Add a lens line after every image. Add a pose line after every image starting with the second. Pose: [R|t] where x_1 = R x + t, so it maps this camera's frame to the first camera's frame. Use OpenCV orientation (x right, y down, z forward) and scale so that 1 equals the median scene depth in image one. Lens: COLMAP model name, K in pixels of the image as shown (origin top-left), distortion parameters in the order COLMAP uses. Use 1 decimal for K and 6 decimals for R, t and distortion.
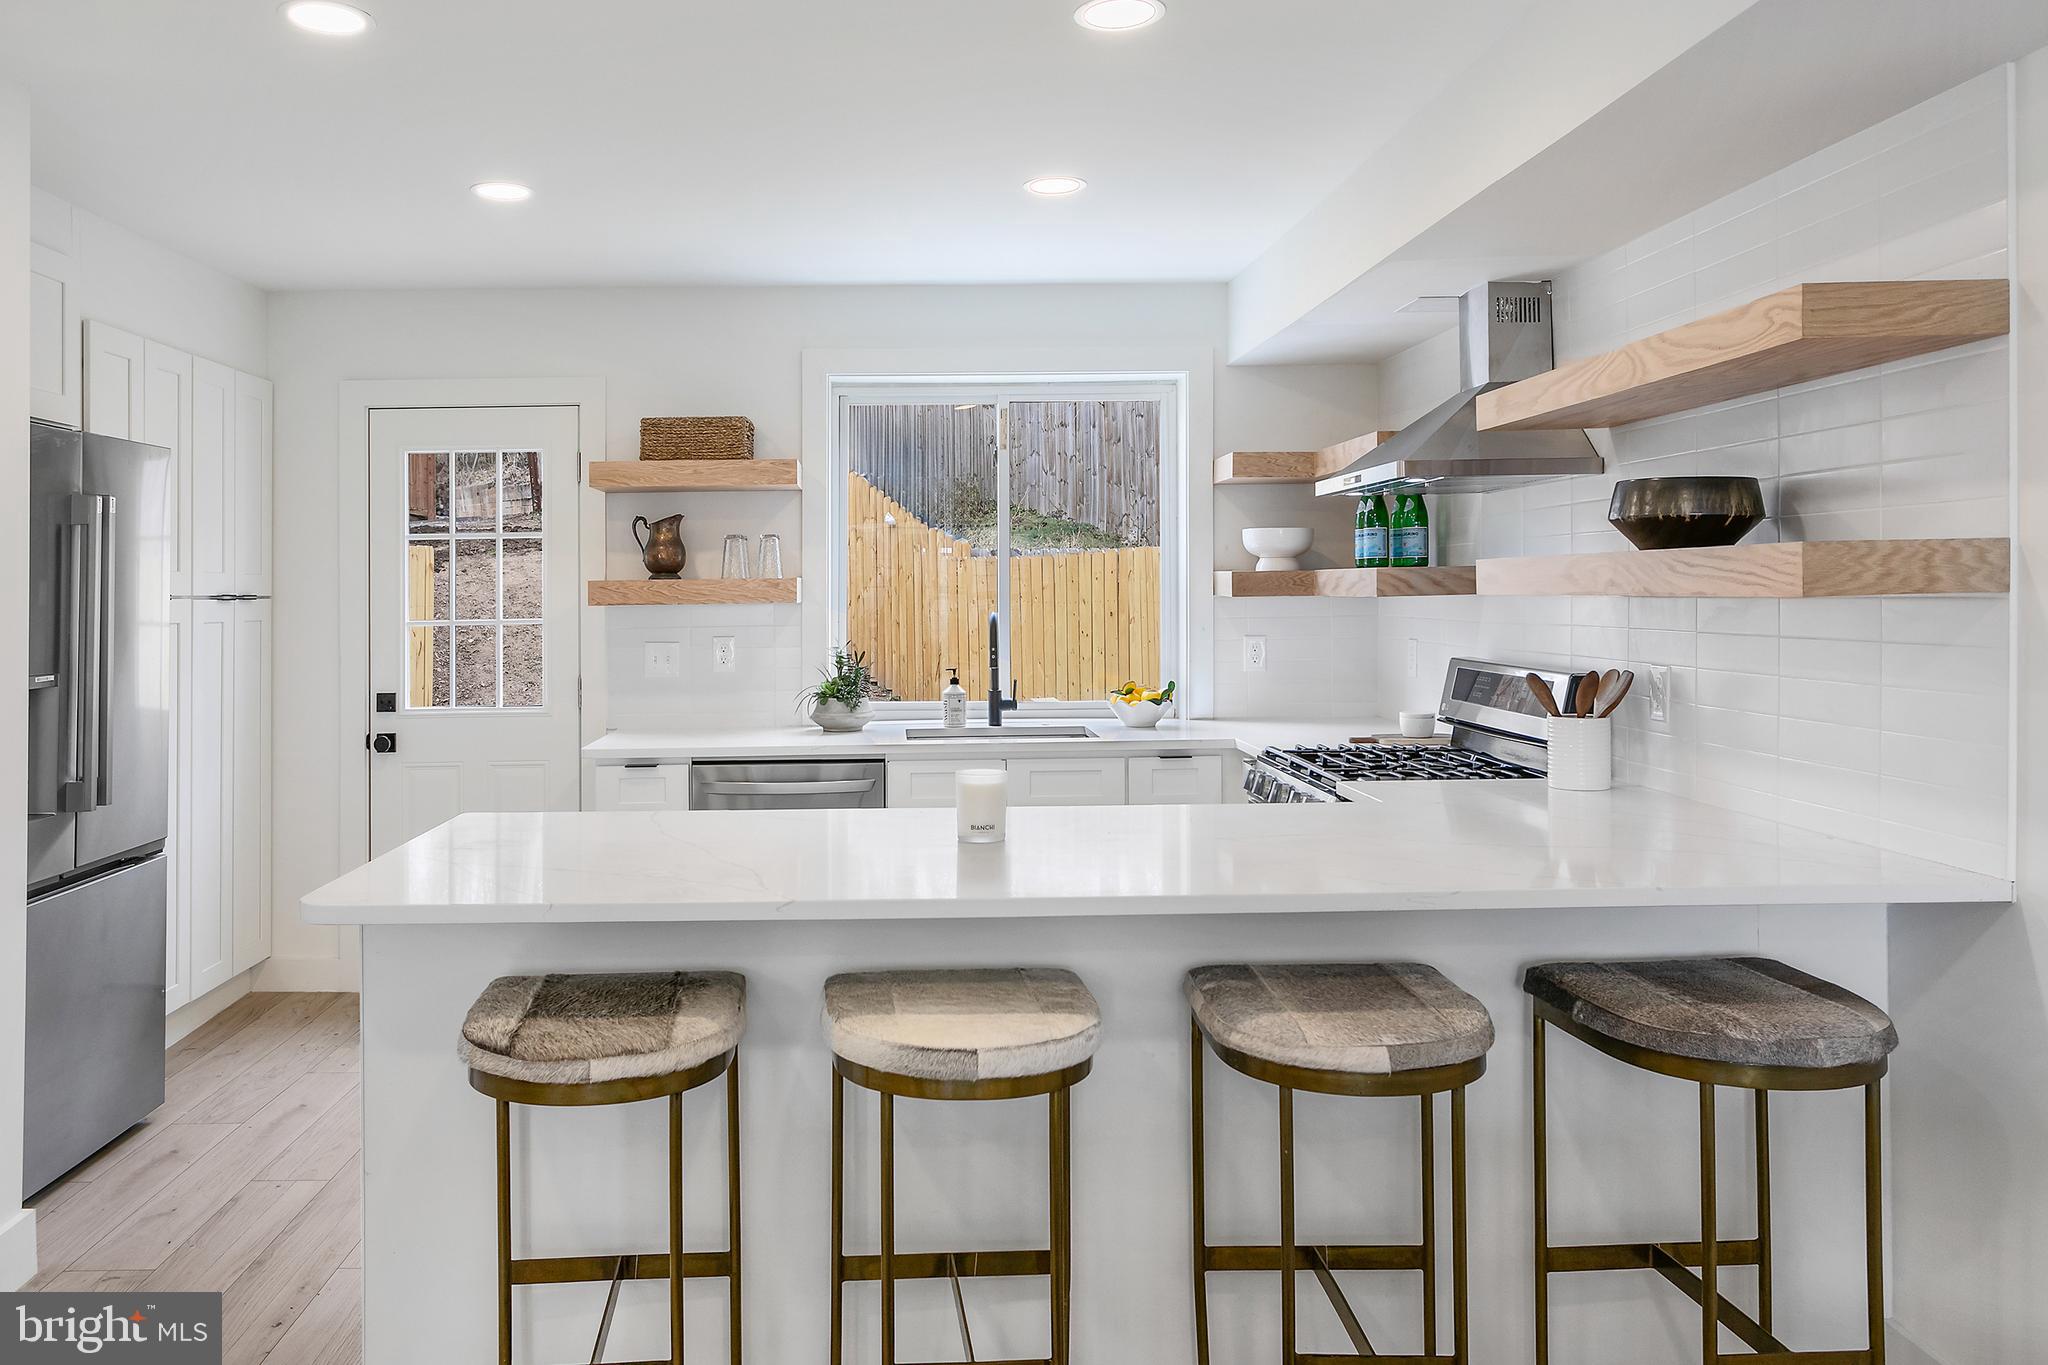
lens RADIAL K [[1591.2, 0, 879.9], [0, 1591.2, 590.6], [0, 0, 1]] dist [-0.010526, 0.007121]
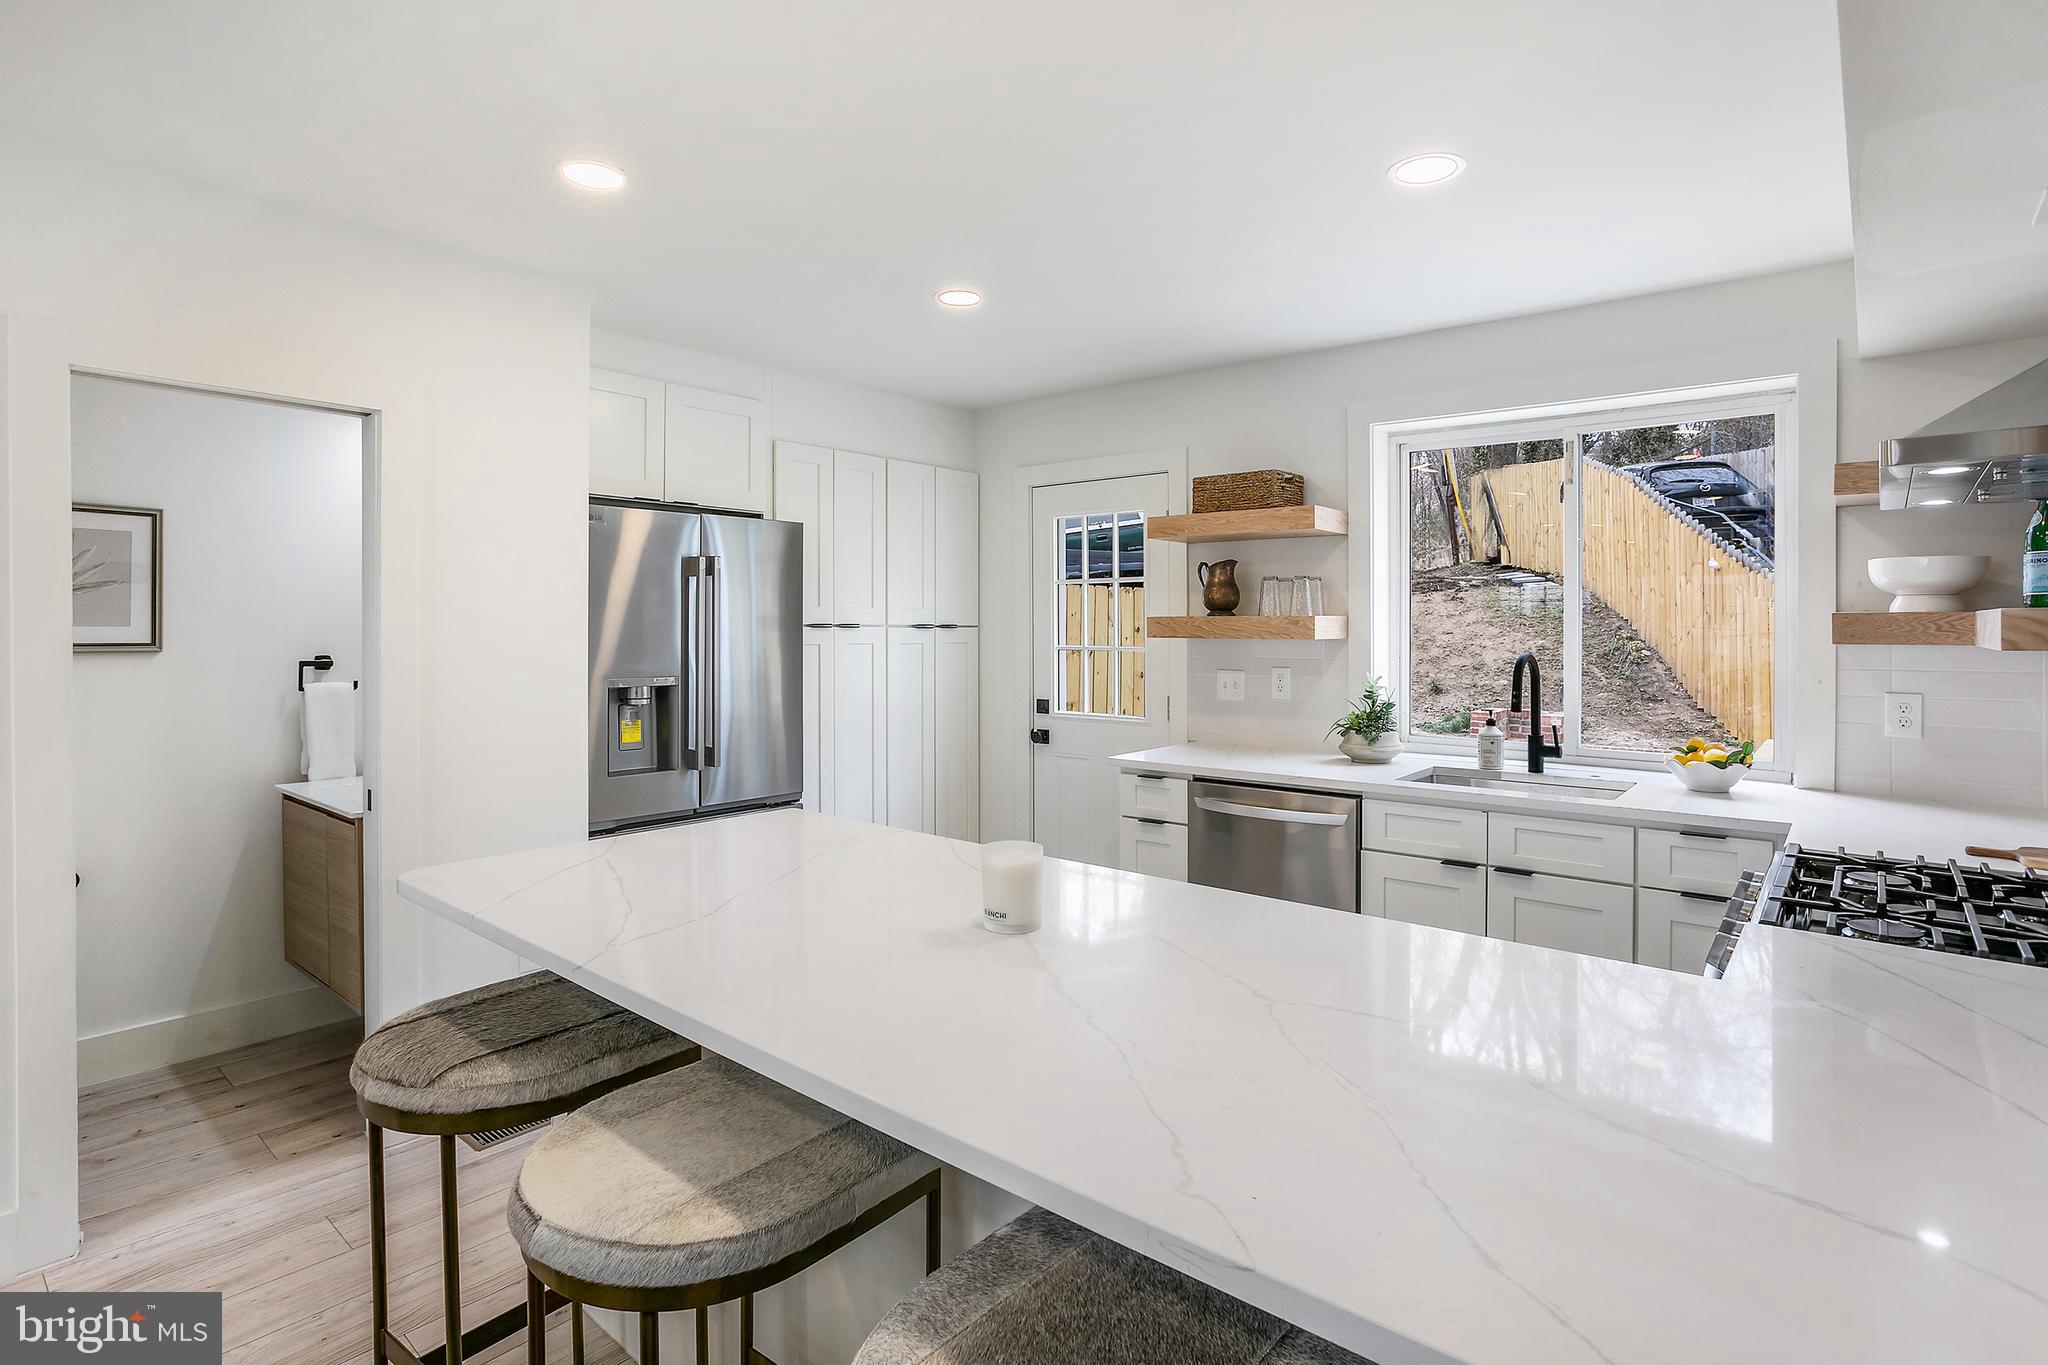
lens RADIAL K [[1045.8, 0, 950.1], [0, 1045.8, 614.4], [0, 0, 1]] dist [-0.022670, 0.003167]
pose [[0.751204, 0.007391, -0.660029, 0.219866], [-0.011910, 0.999926, -0.002358, -0.004022], [0.659963, 0.009632, 0.751237, 0.301174]]
